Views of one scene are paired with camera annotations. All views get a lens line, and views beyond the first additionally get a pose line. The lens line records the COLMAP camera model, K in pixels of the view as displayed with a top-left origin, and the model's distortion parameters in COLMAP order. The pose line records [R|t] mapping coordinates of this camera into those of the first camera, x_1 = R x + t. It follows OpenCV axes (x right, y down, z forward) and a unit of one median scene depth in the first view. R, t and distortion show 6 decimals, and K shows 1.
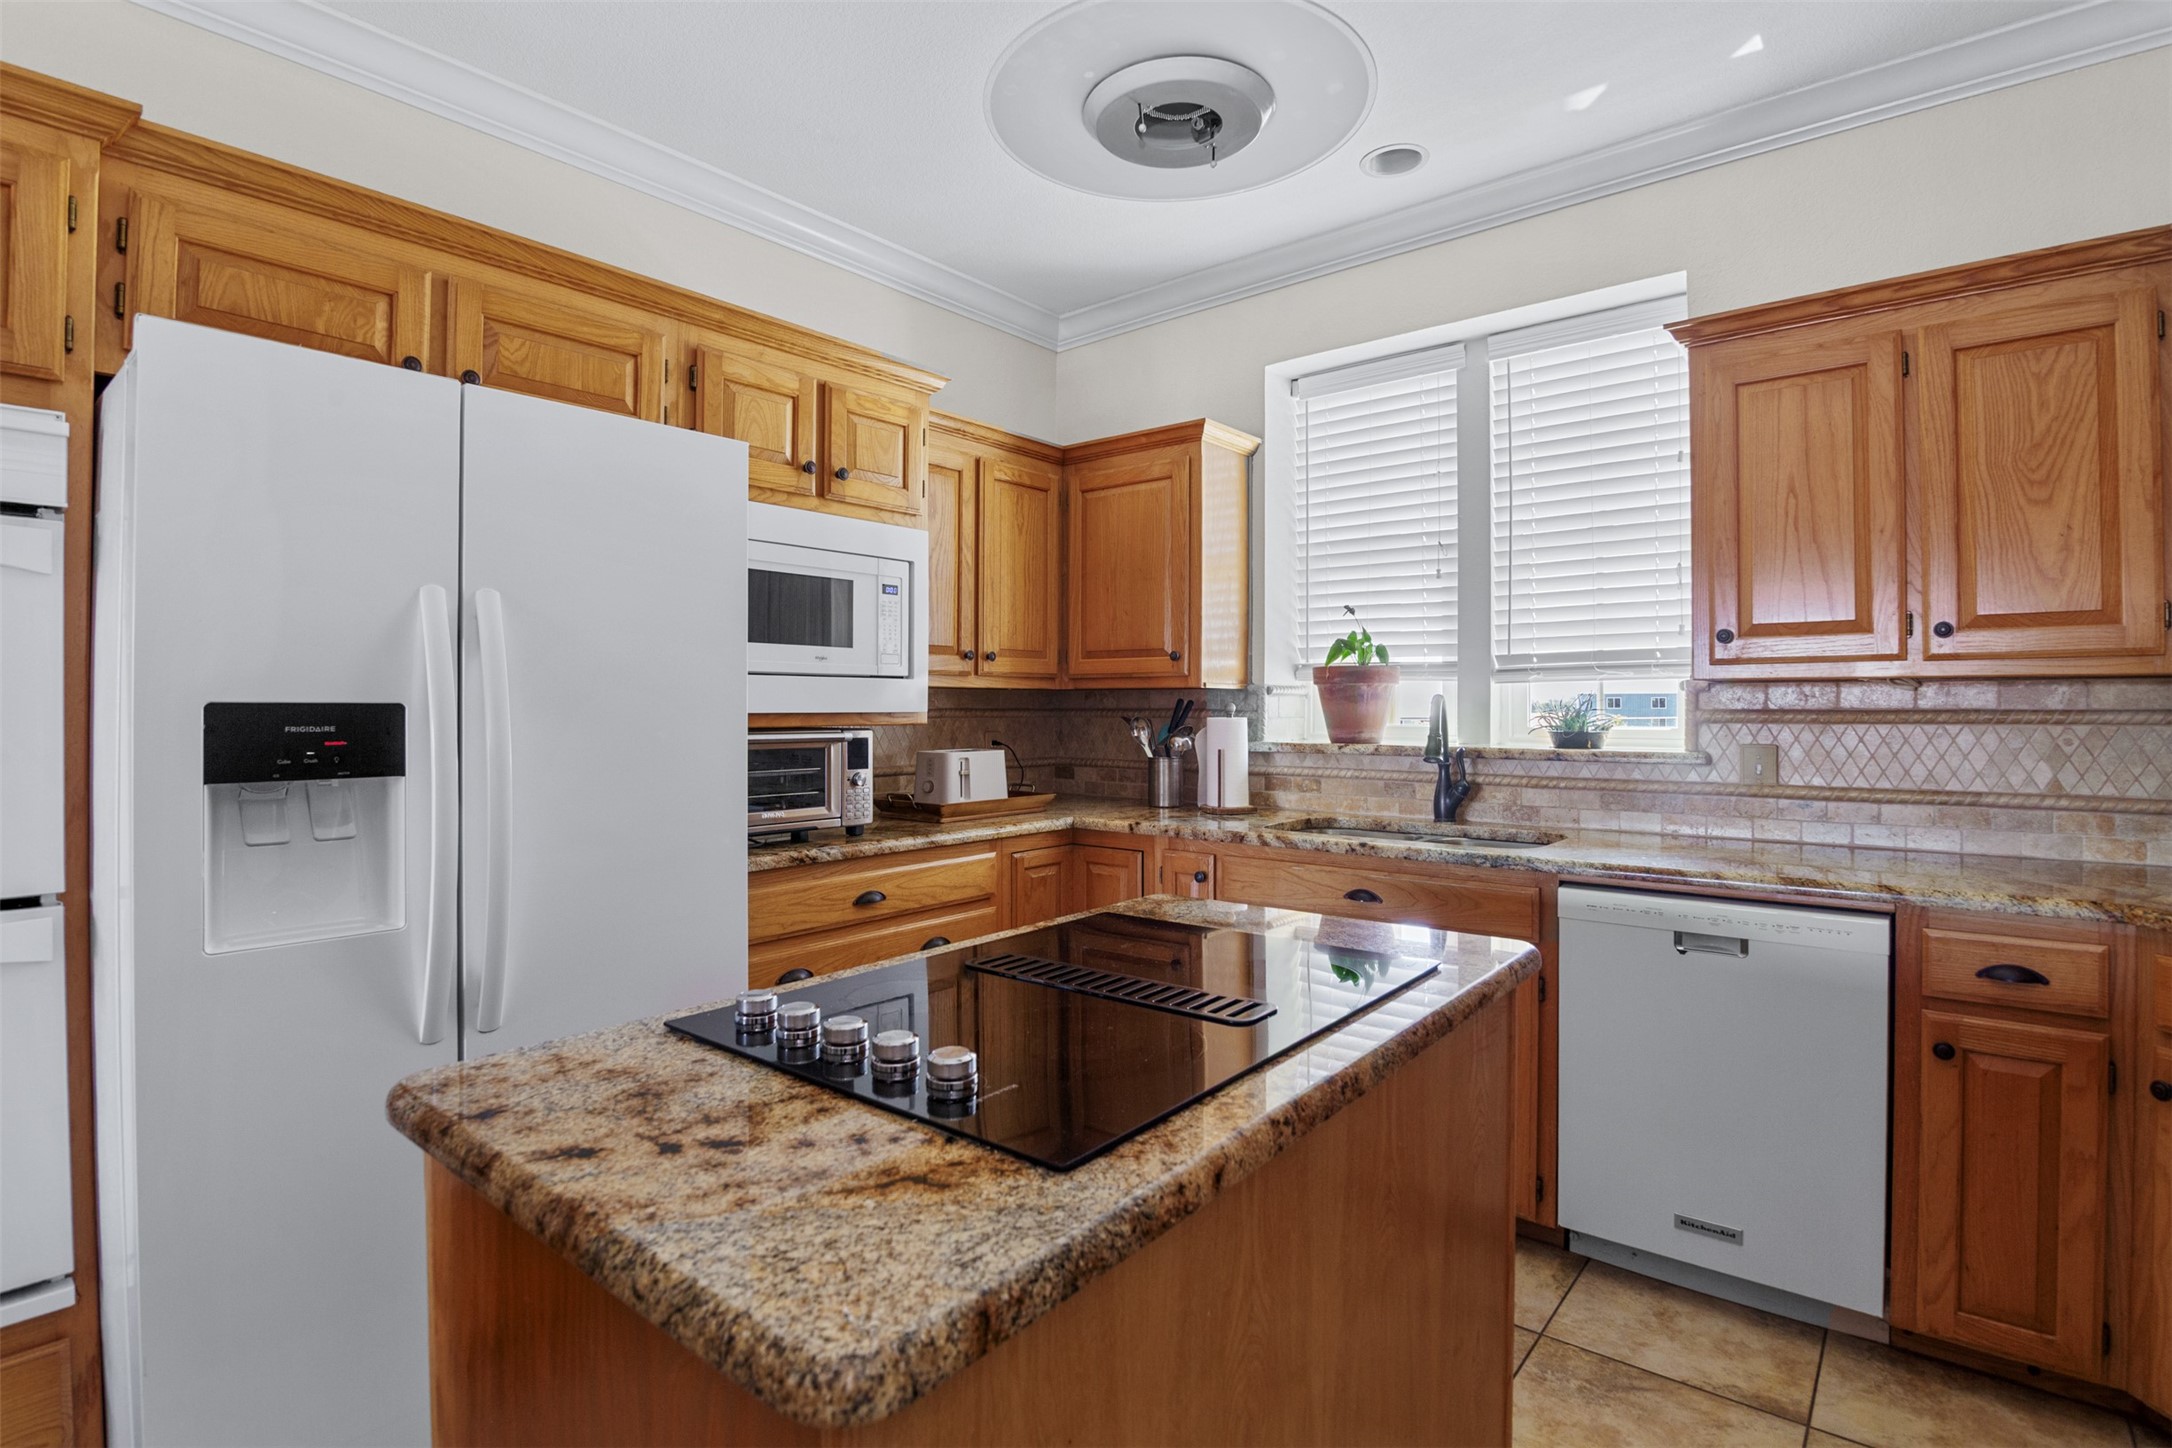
lens RADIAL K [[1054.1, 0, 1092.3], [0, 1054.1, 705.9], [0, 0, 1]] dist [-0.033998, 0.000213]
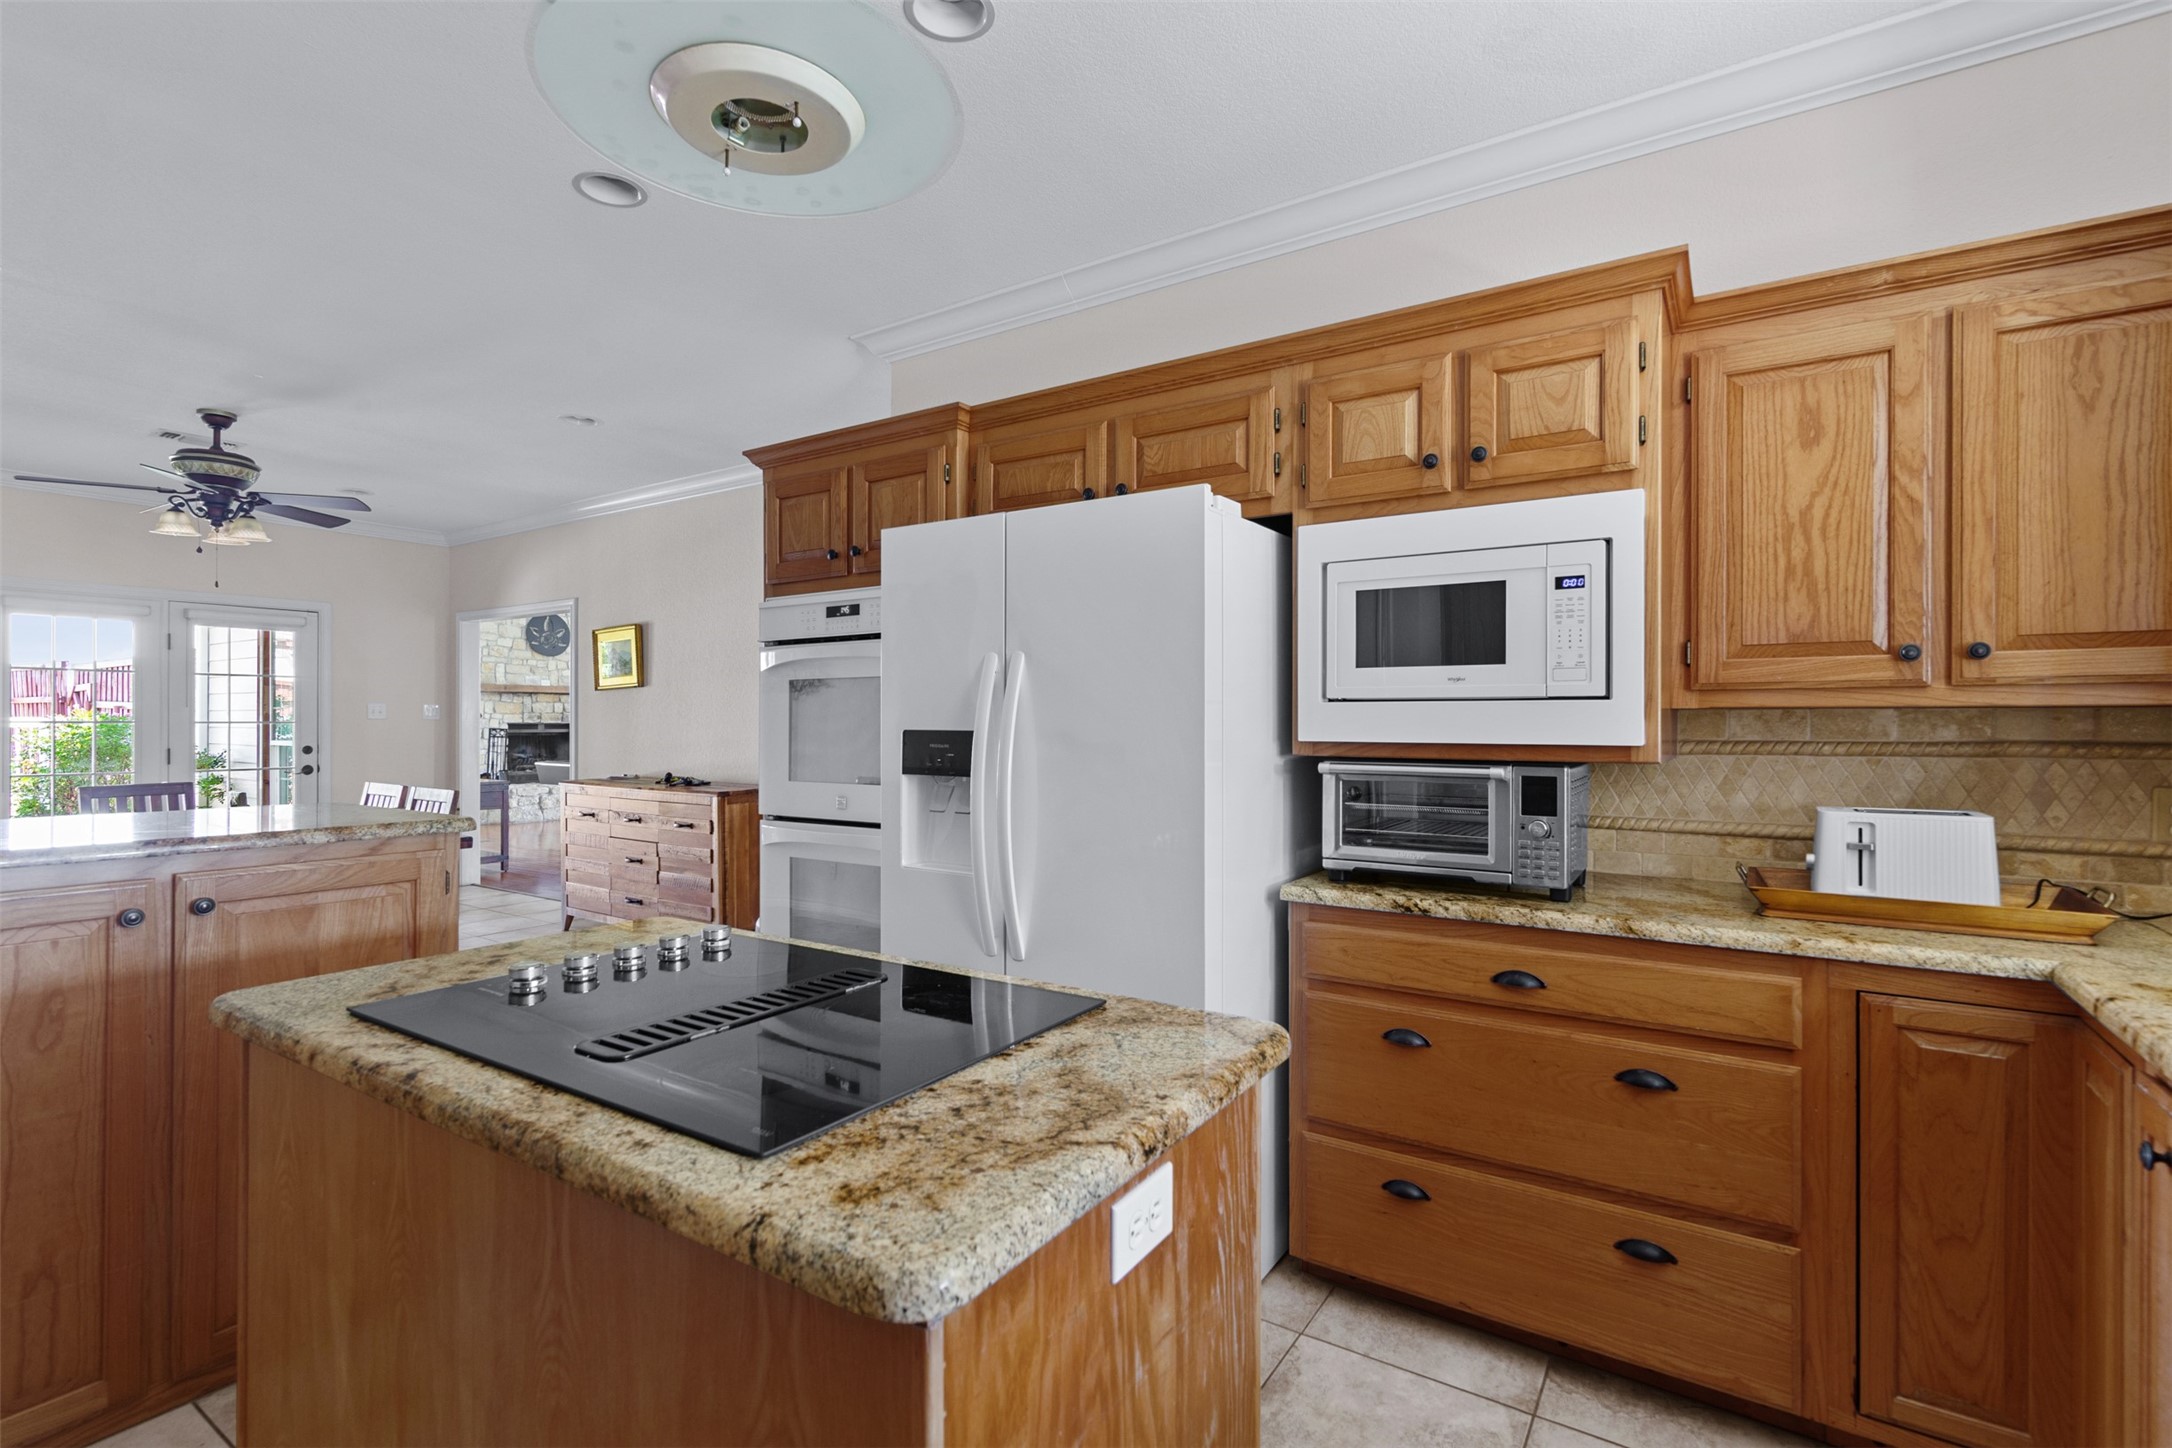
lens RADIAL K [[1003.1, 0, 1077.4], [0, 1003.1, 717.3], [0, 0, 1]] dist [0.010212, 0.000027]
pose [[0.095851, -0.003691, -0.995389, 0.514849], [-0.003520, 0.999986, -0.004047, -0.009628], [0.995389, 0.003892, 0.095837, 0.604717]]
